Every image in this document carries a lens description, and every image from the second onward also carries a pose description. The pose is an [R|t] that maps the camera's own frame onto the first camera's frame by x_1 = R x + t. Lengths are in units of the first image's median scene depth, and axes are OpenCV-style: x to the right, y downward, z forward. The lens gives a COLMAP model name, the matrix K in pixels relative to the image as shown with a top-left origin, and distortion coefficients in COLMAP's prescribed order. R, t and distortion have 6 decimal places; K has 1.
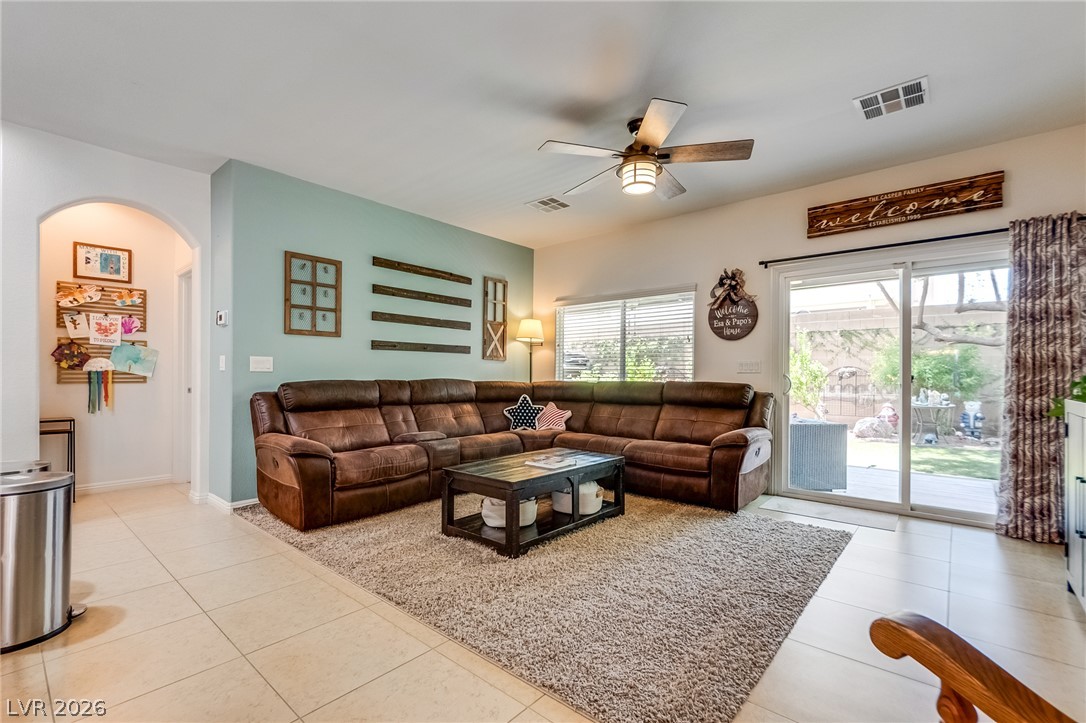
lens RADIAL K [[479.9, 0, 542.4], [0, 479.9, 372.5], [0, 0, 1]] dist [-0.003187, -0.000319]
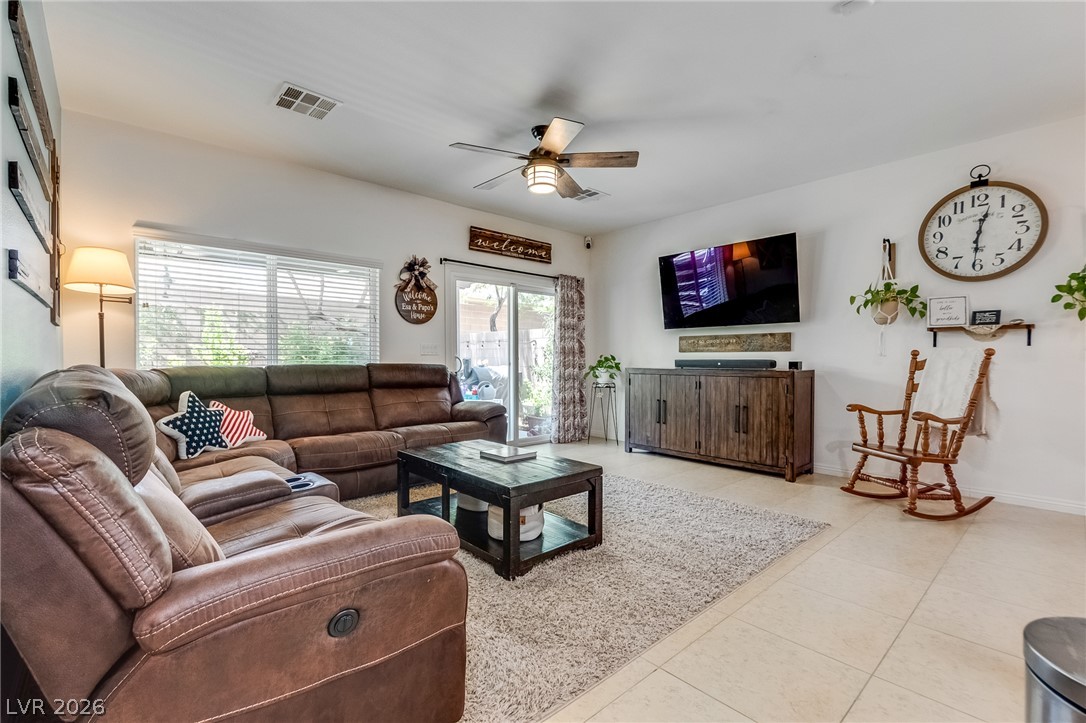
lens RADIAL K [[479.9, 0, 542.5], [0, 479.9, 358.3], [0, 0, 1]] dist [-0.003187, -0.000319]
pose [[0.121560, -0.004561, 0.992574, -0.628777], [-0.009157, 0.999942, 0.005716, -0.000064], [-0.992542, -0.009783, 0.121511, 0.599417]]
